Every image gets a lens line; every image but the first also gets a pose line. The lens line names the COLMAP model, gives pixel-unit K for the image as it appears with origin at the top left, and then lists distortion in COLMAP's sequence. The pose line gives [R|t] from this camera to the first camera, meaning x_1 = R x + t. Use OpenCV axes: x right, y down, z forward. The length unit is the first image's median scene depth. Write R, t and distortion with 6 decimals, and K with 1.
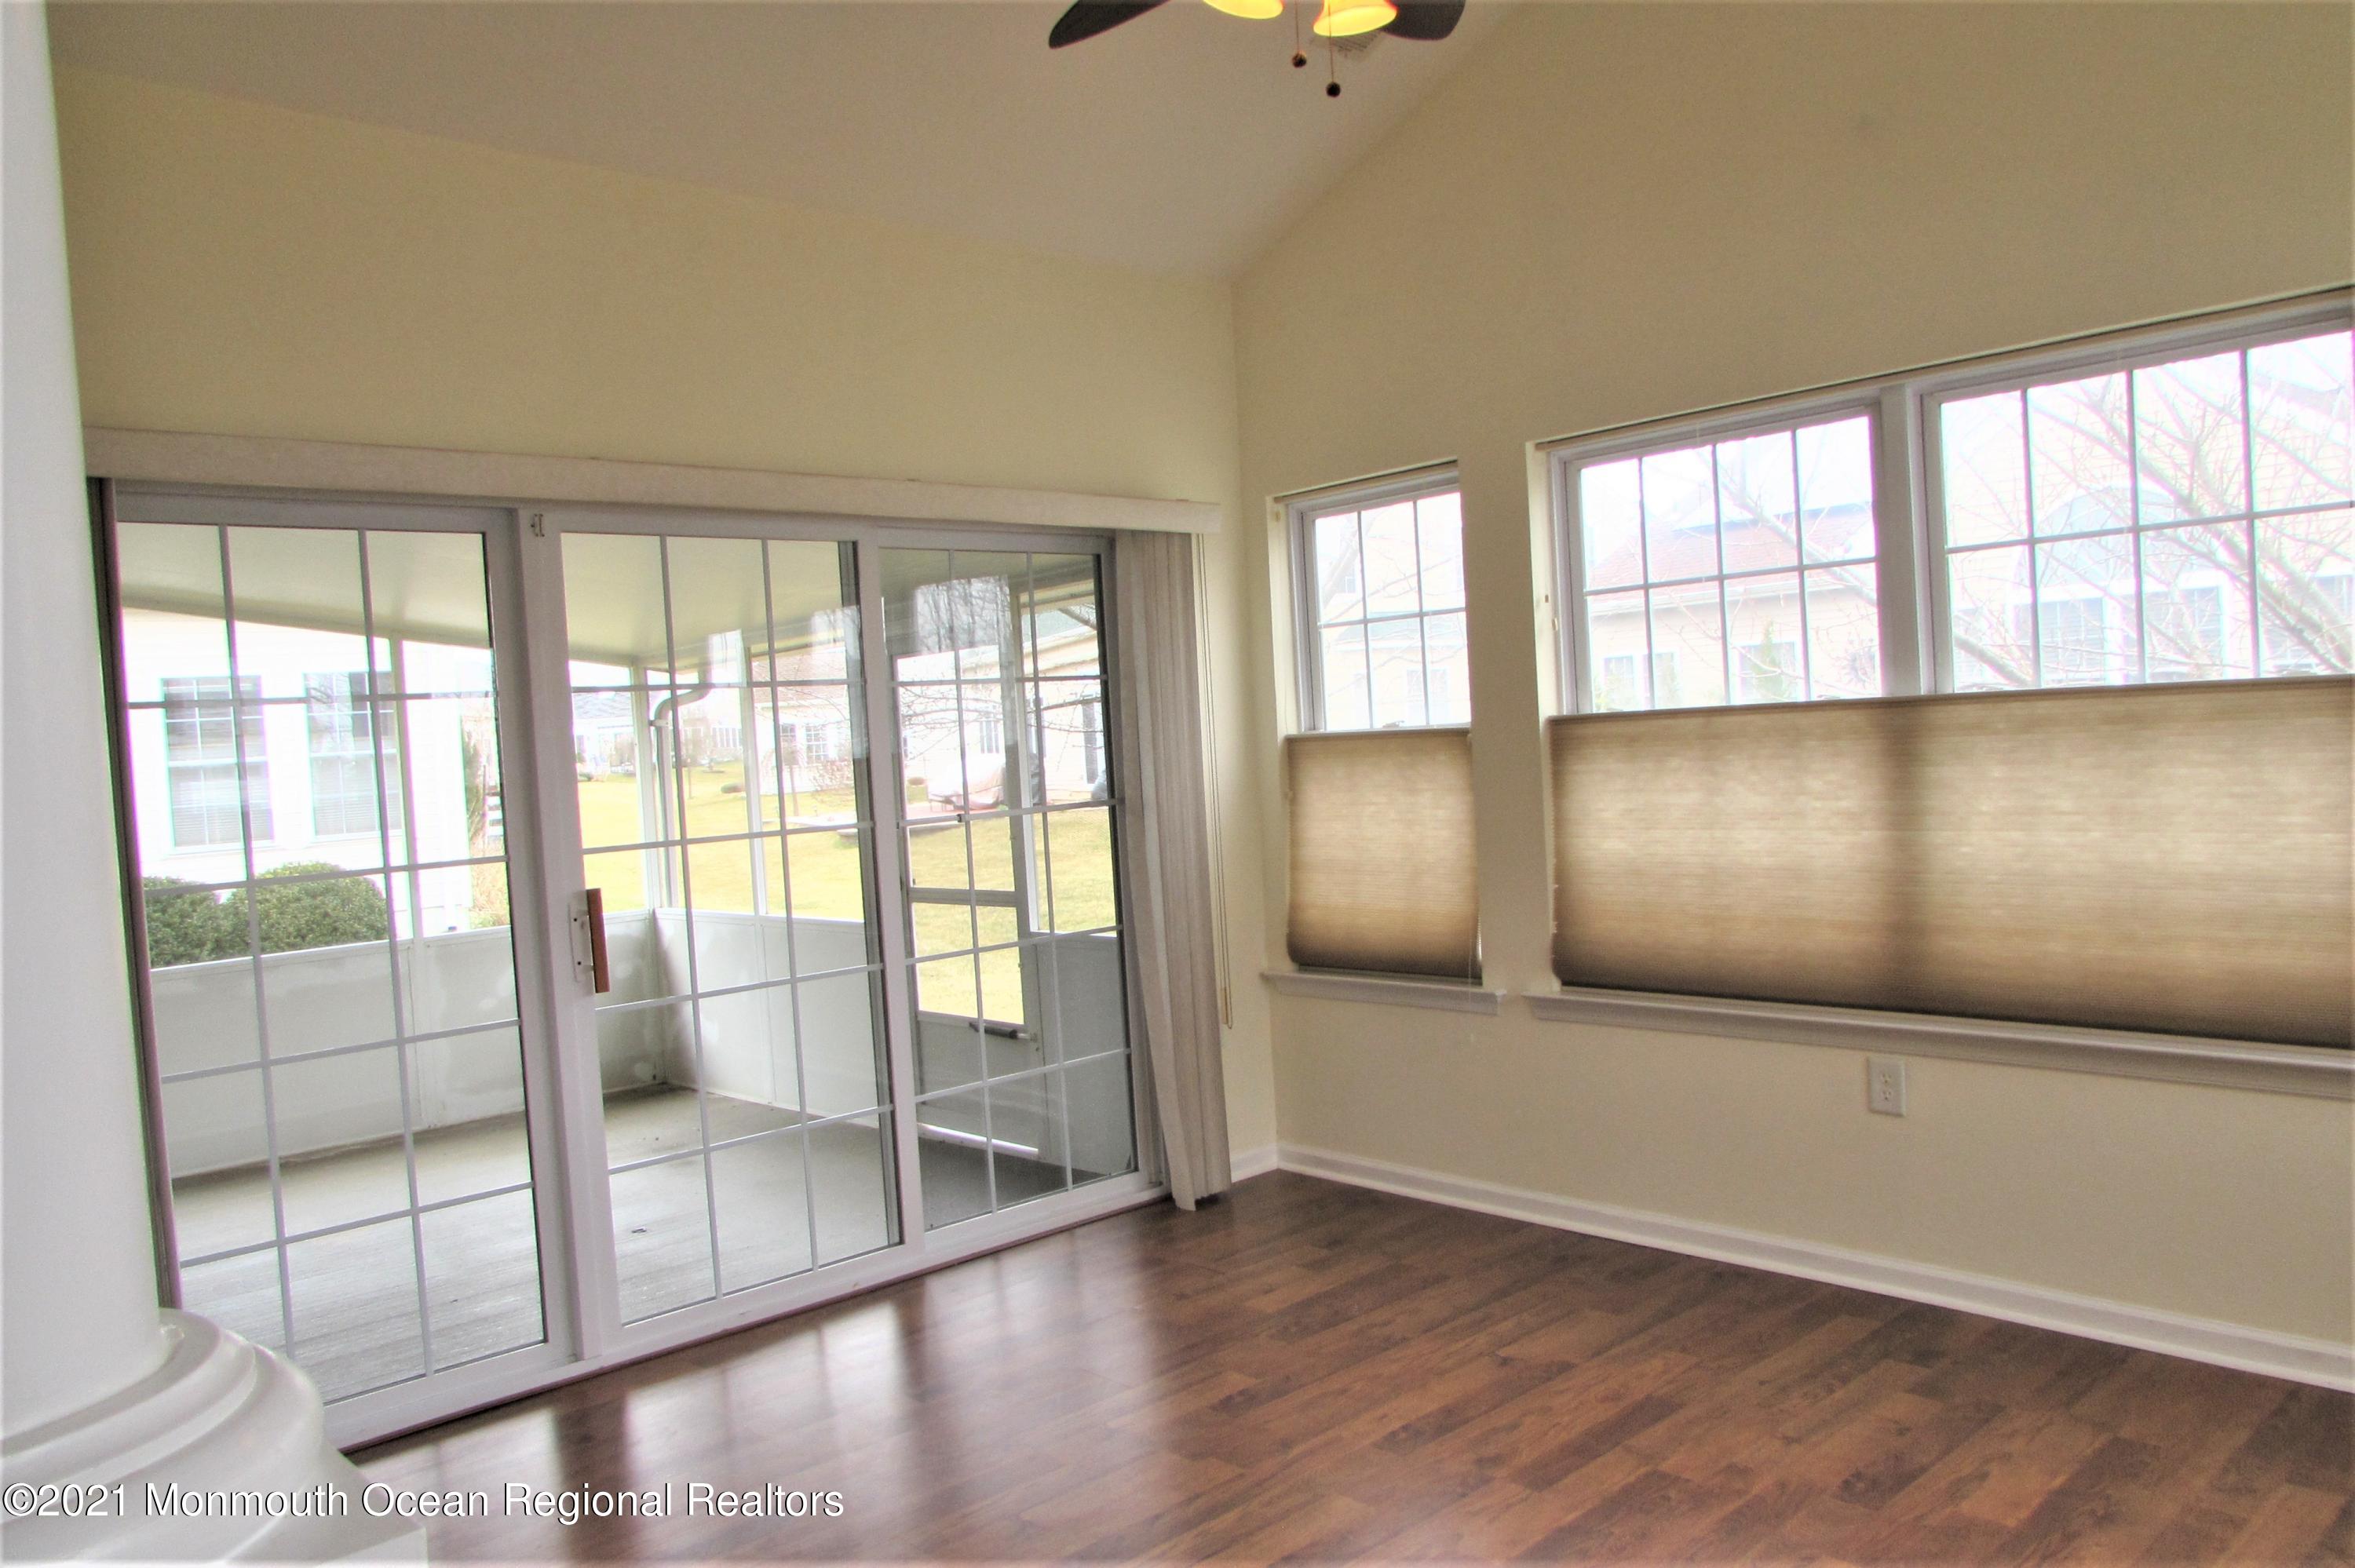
lens RADIAL K [[1666.2, 0, 1179.2], [0, 1666.2, 790.3], [0, 0, 1]] dist [-0.027603, 0.004863]
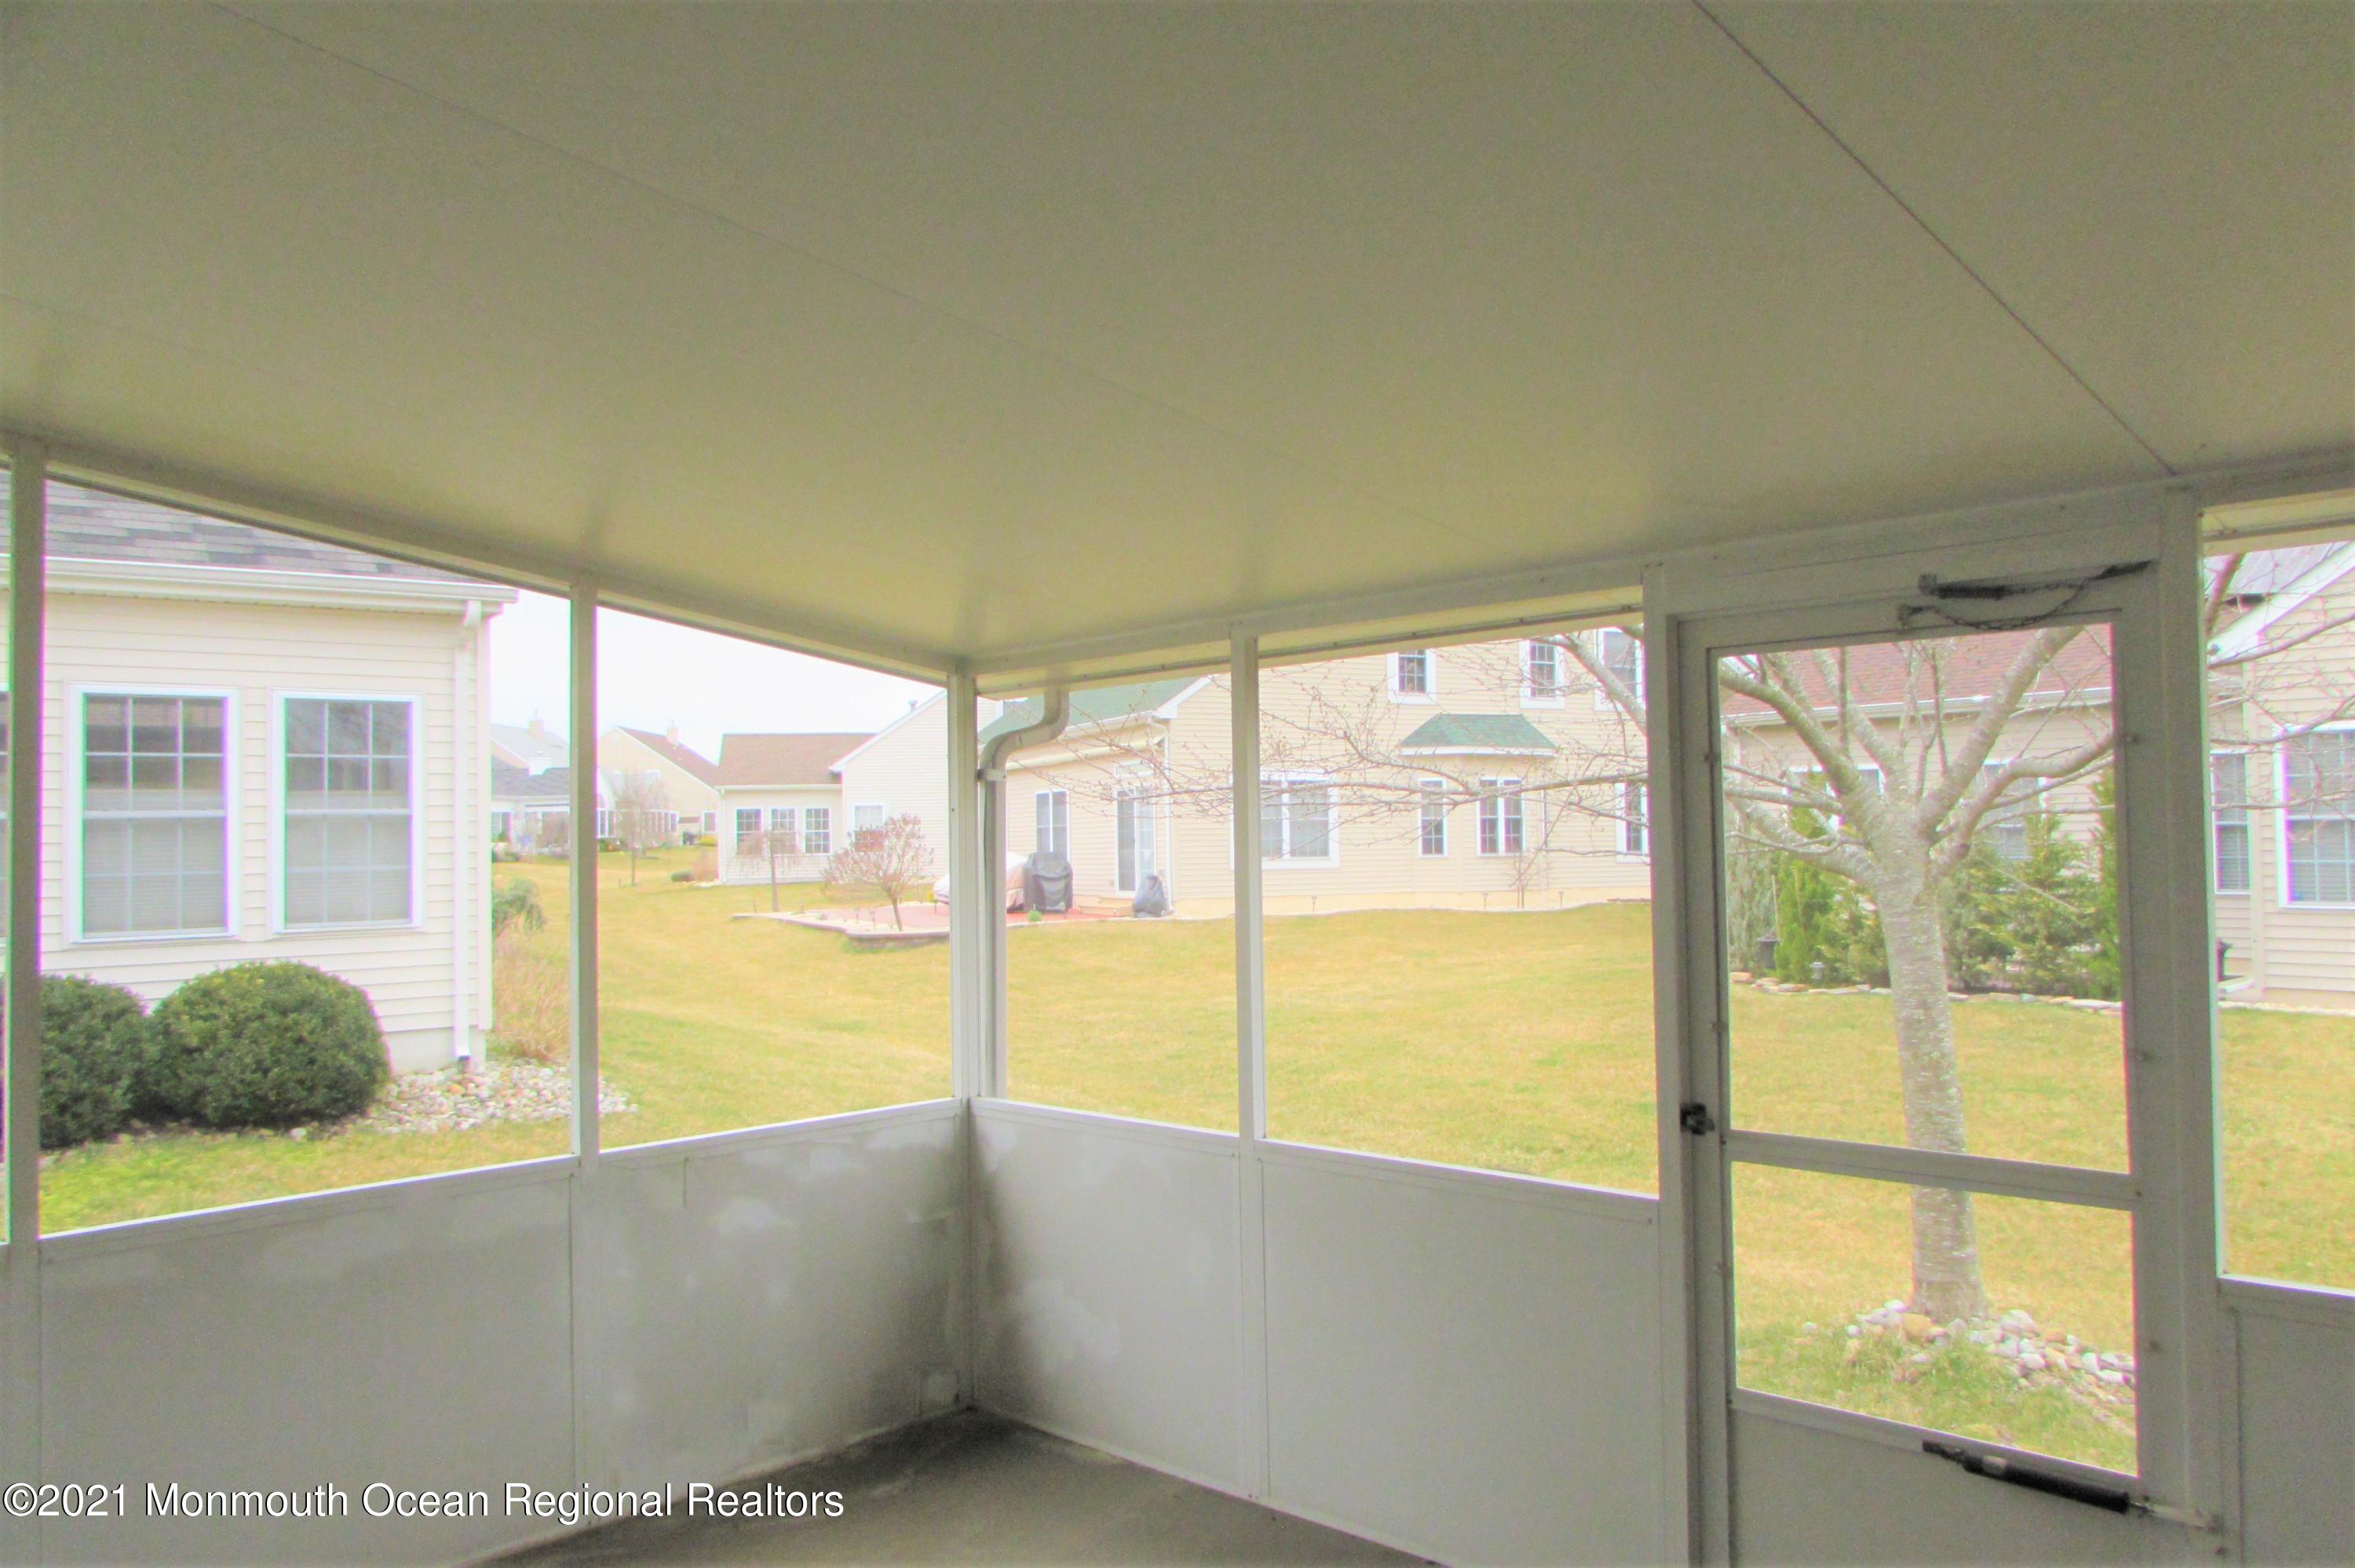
lens RADIAL K [[1666.2, 0, 1183.9], [0, 1666.2, 785.9], [0, 0, 1]] dist [-0.027603, 0.004863]
pose [[0.997660, 0.044991, 0.051477, -0.569778], [-0.041515, 0.996909, -0.066703, -0.001947], [-0.054319, 0.064410, 0.996444, 0.859860]]
